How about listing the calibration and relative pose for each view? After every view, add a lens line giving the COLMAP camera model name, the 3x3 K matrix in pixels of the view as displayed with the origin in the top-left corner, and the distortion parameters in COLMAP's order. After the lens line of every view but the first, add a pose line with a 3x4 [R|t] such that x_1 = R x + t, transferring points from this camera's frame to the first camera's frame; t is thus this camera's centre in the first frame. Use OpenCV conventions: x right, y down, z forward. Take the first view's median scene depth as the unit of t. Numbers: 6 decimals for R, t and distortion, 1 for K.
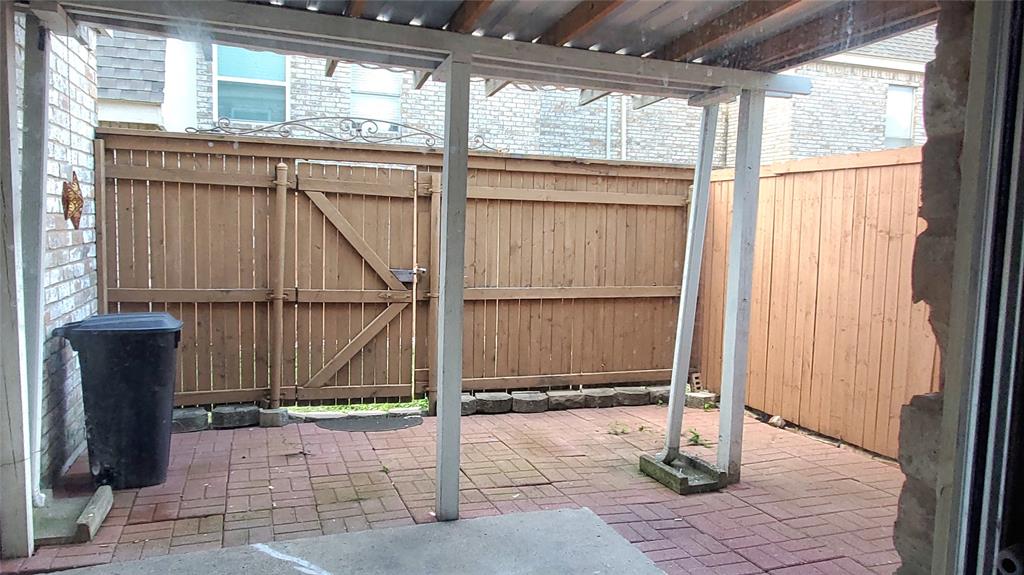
lens RADIAL K [[711.1, 0, 512.0], [0, 711.1, 287.5], [0, 0, 1]] dist [-0.003087, 0.001460]
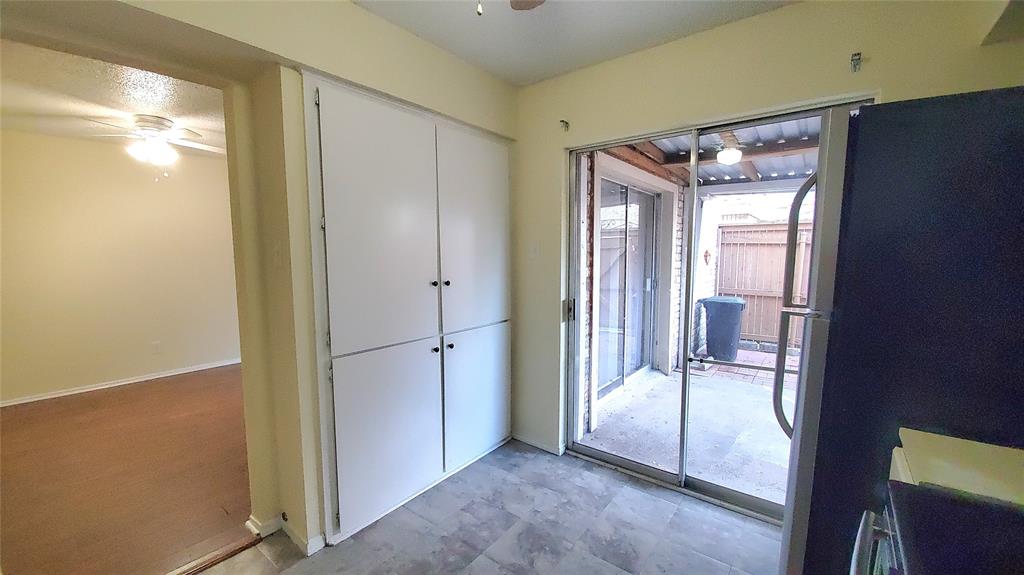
lens RADIAL K [[403.5, 0, 512.0], [0, 403.5, 287.5], [0, 0, 1]] dist [0.016456, -0.019513]
pose [[0.537445, 0.049944, -0.841819, 0.279516], [-0.064855, 0.997736, 0.017789, 0.027547], [0.840802, 0.045036, 0.539467, -0.445841]]
